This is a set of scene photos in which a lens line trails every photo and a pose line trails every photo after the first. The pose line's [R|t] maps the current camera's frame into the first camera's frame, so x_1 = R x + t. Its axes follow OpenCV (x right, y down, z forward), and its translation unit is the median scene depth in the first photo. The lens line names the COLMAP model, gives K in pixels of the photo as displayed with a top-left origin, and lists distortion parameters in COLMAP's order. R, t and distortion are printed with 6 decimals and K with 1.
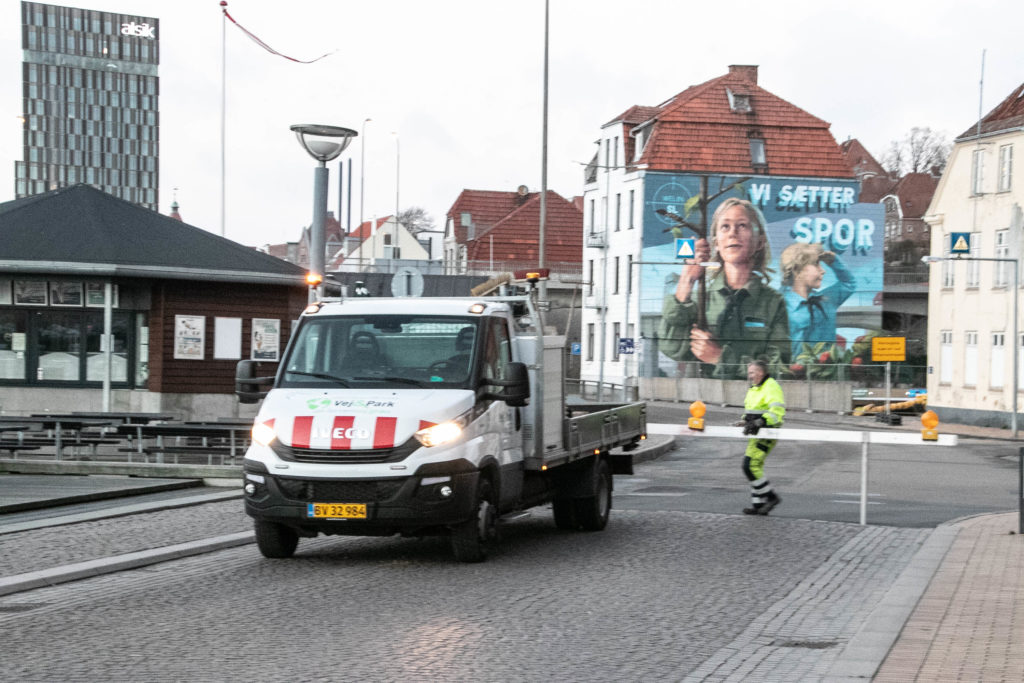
lens RADIAL K [[2379.5, 0, 511.9], [0, 2379.5, 409.8], [0, 0, 1]] dist [0.676781, -0.026623]
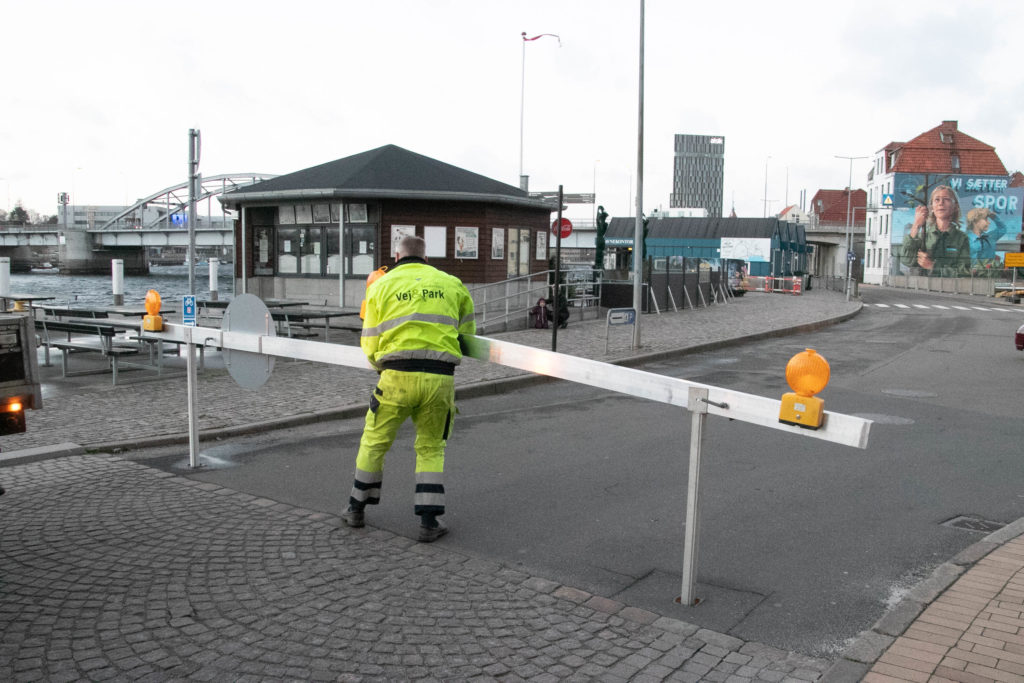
lens RADIAL K [[890.9, 0, 515.8], [0, 890.9, 370.0], [0, 0, 1]] dist [-0.131099, 0.109932]
pose [[0.926248, 0.039932, -0.374793, 0.040030], [-0.004859, 0.995554, 0.094063, -0.001839], [0.376883, -0.085304, 0.922325, 0.194506]]
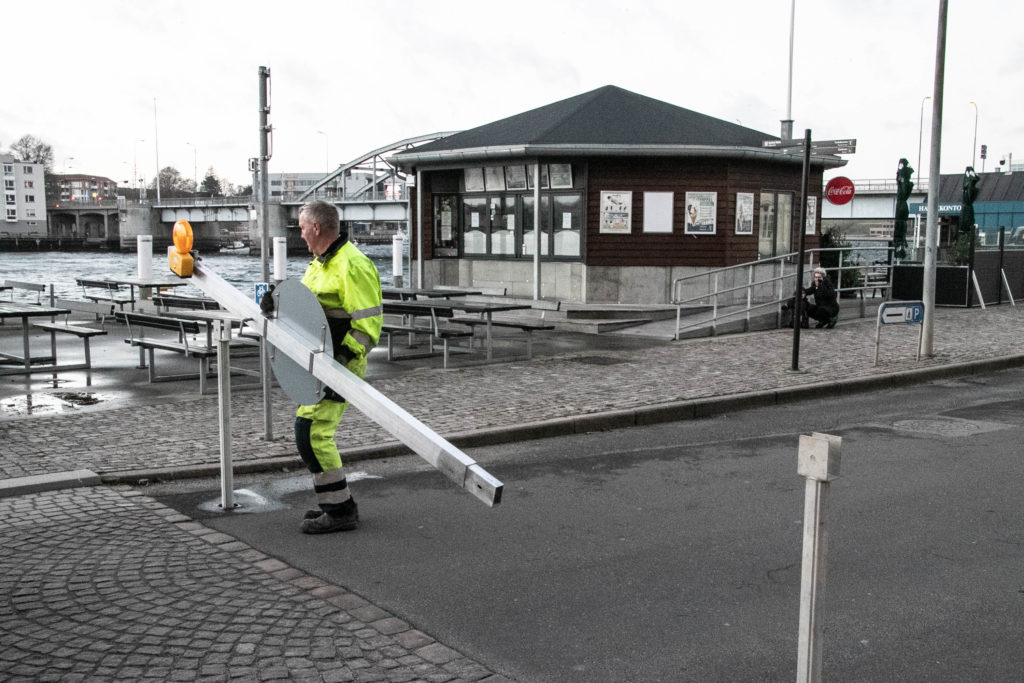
lens RADIAL K [[1132.5, 0, 510.3], [0, 1132.5, 357.1], [0, 0, 1]] dist [-0.008779, 0.062170]
pose [[0.795739, 0.047704, -0.603758, 0.044285], [-0.001181, 0.997013, 0.077219, -0.001911], [0.605638, -0.060733, 0.793419, 0.203214]]
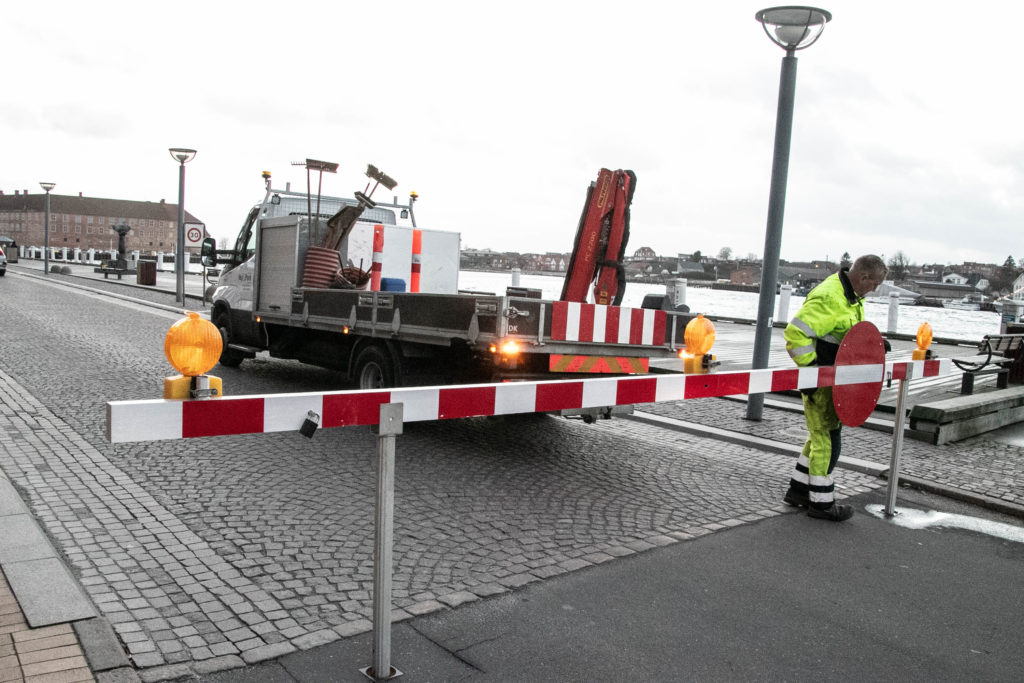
lens RADIAL K [[793.6, 0, 512.0], [0, 793.6, 341.5], [0, 0, 1]] dist [-0.003797, -0.001597]
pose [[-0.583707, 0.022379, -0.811656, 0.052572], [-0.077996, 0.993452, 0.083483, -0.002888], [0.808210, 0.112035, -0.578140, 0.247377]]
